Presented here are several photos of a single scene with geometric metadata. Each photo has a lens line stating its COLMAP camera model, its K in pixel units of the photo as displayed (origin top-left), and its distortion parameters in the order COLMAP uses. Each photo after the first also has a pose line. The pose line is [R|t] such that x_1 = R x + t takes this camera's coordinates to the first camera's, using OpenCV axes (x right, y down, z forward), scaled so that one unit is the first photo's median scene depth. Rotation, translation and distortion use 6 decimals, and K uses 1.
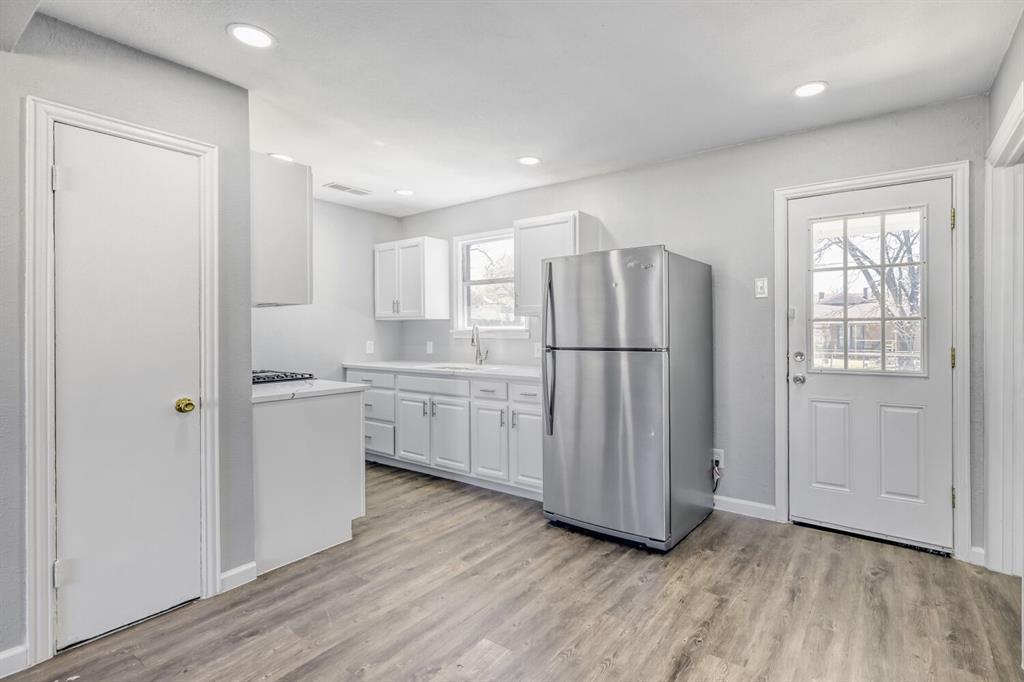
lens RADIAL K [[493.7, 0, 566.0], [0, 493.7, 327.9], [0, 0, 1]] dist [-0.006209, 0.001363]
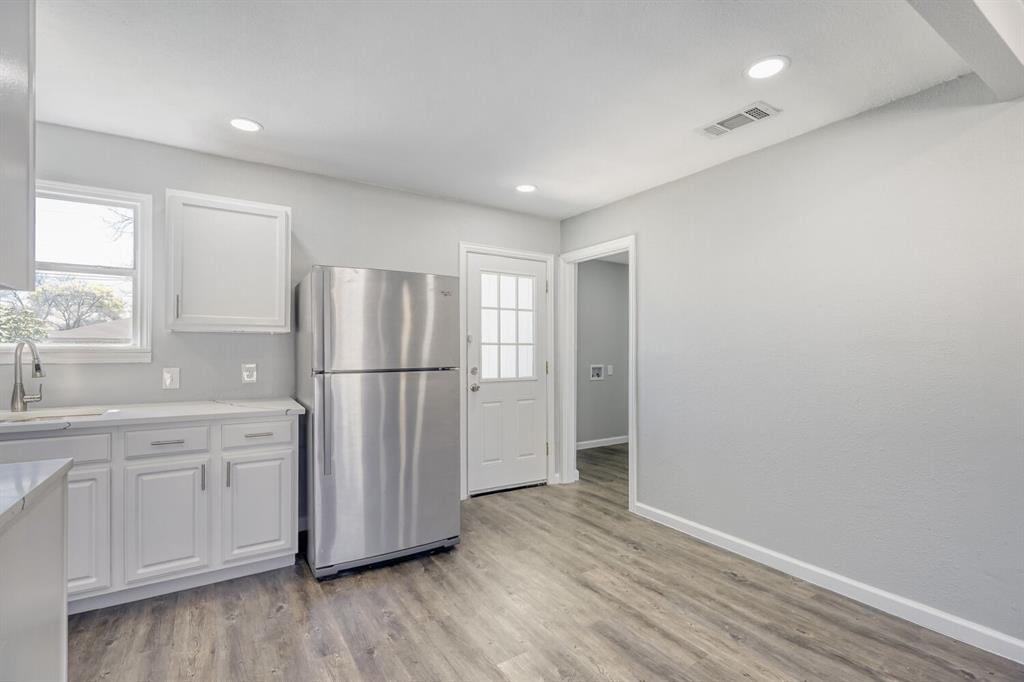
lens RADIAL K [[472.3, 0, 524.8], [0, 472.3, 344.4], [0, 0, 1]] dist [-0.000425, -0.000749]
pose [[0.379902, 0.014011, 0.924920, -0.619064], [-0.008842, 0.999895, -0.011515, -0.000229], [-0.924984, -0.003804, 0.379986, 0.358599]]
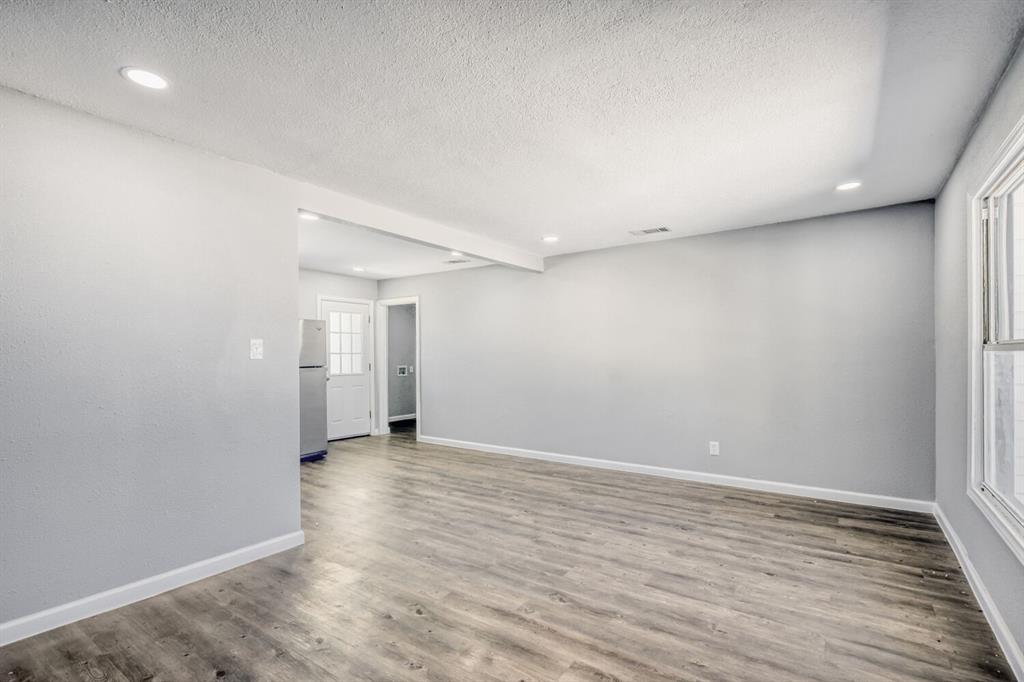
lens RADIAL K [[472.3, 0, 516.3], [0, 472.3, 361.3], [0, 0, 1]] dist [-0.000425, -0.000749]
pose [[0.020105, -0.011253, 0.999735, -1.610776], [-0.003576, 0.999929, 0.011327, -0.006600], [-0.999791, -0.003803, 0.020063, 0.059433]]
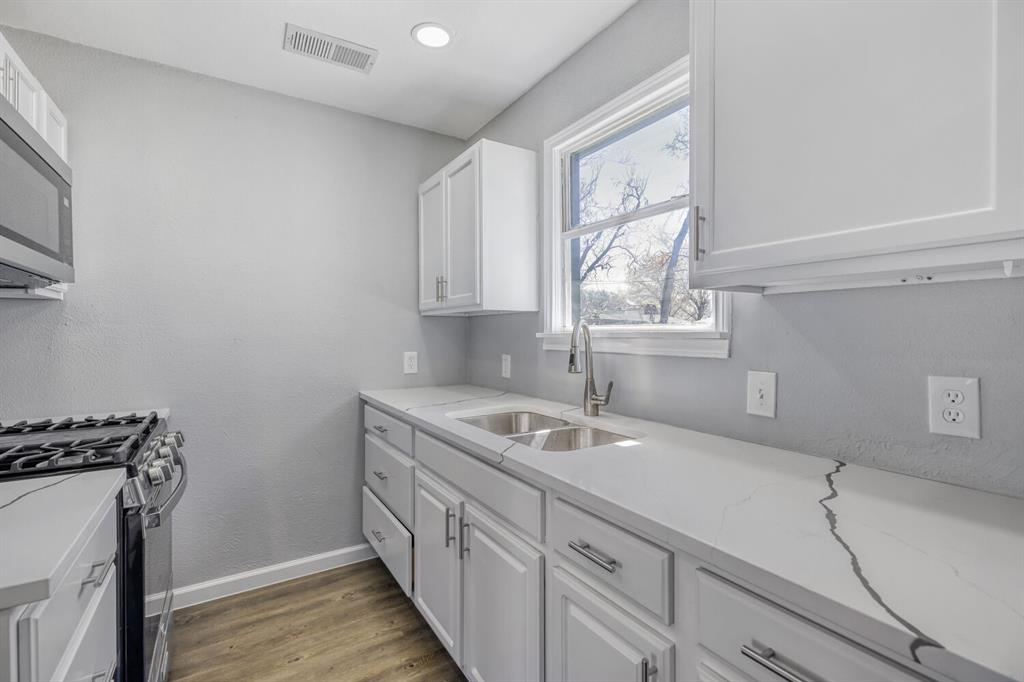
lens RADIAL K [[472.3, 0, 526.0], [0, 472.3, 333.2], [0, 0, 1]] dist [-0.000425, -0.000749]
pose [[0.930319, 0.004795, -0.366721, -0.109009], [-0.003151, 0.999982, 0.005083, 0.003691], [0.366738, -0.003573, 0.930317, 0.821016]]
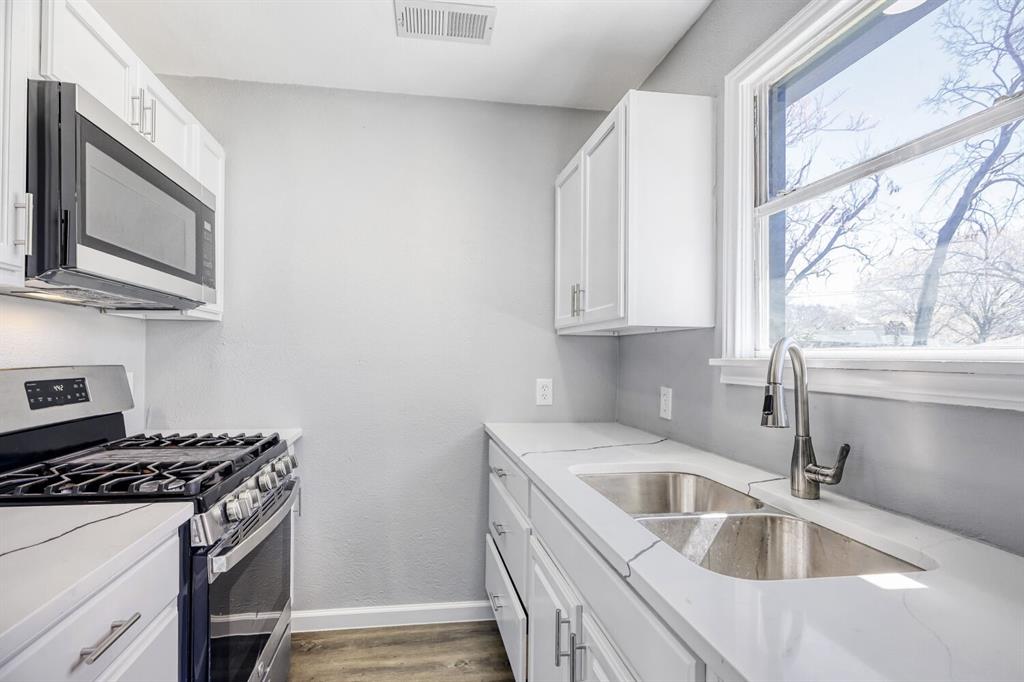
lens RADIAL K [[500.6, 0, 471.2], [0, 500.6, 353.0], [0, 0, 1]] dist [-0.003621, -0.000932]
pose [[0.682201, 0.010856, -0.731084, -0.143649], [-0.013550, 0.999906, 0.002204, 0.003323], [0.731039, 0.008402, 0.682284, 0.947249]]
